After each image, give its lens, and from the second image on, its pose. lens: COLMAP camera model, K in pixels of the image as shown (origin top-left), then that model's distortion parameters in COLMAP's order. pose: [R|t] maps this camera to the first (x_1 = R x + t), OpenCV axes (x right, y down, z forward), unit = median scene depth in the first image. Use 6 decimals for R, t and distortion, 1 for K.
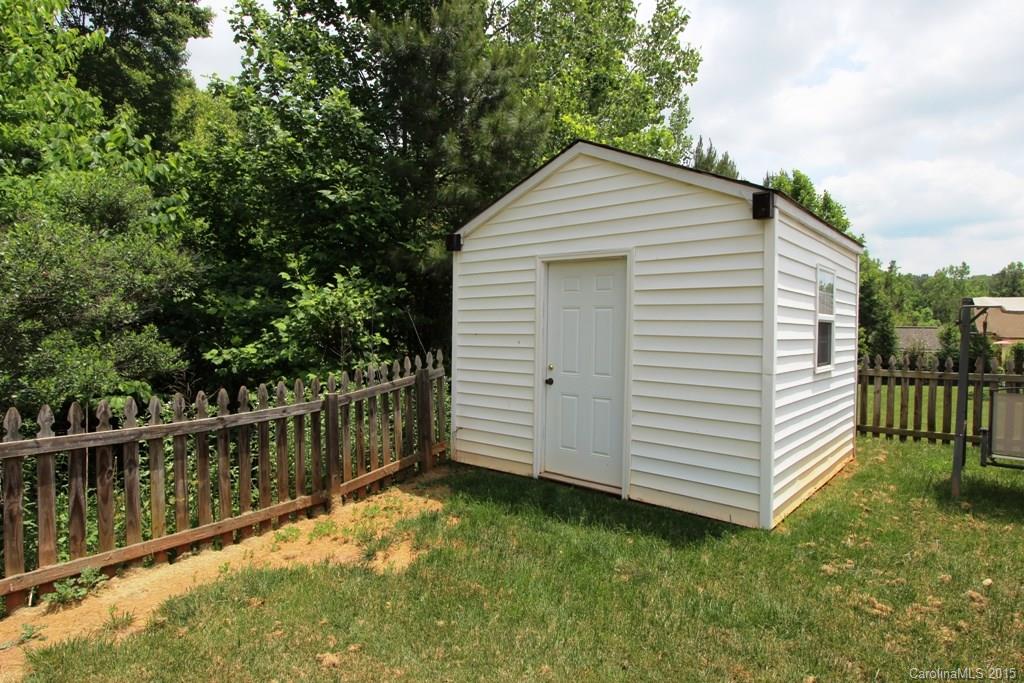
lens RADIAL K [[564.8, 0, 508.7], [0, 564.8, 323.4], [0, 0, 1]] dist [-0.006709, -0.001081]
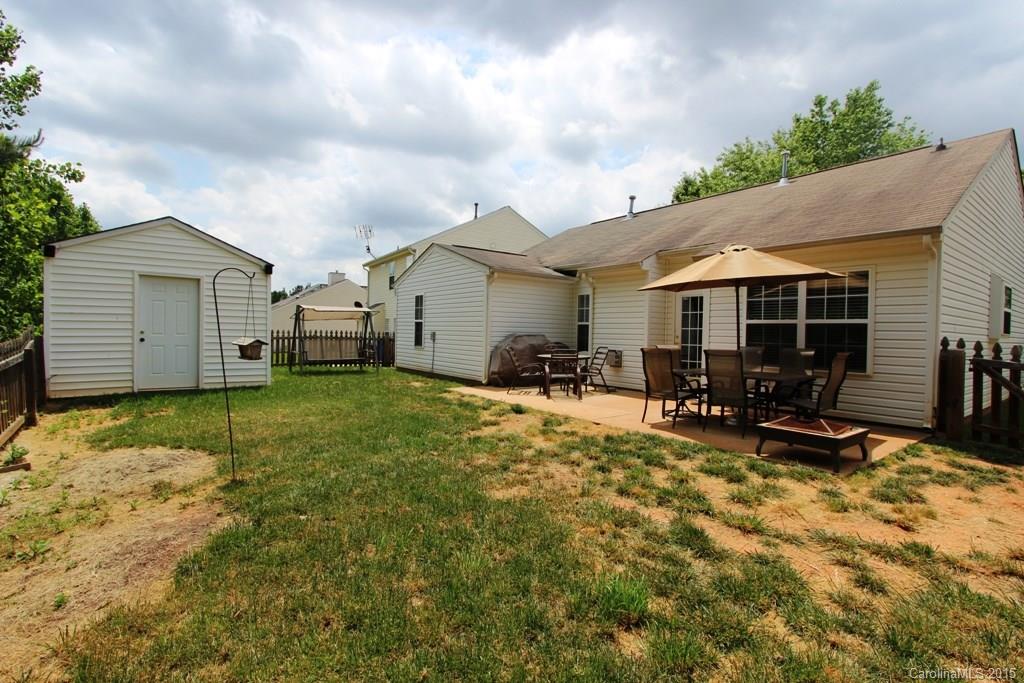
lens RADIAL K [[468.7, 0, 511.8], [0, 468.7, 338.1], [0, 0, 1]] dist [-0.005222, -0.000364]
pose [[0.202687, -0.028064, 0.978841, -1.177832], [-0.018444, 0.999303, 0.032469, 0.025379], [-0.979070, -0.024635, 0.202028, -0.490702]]
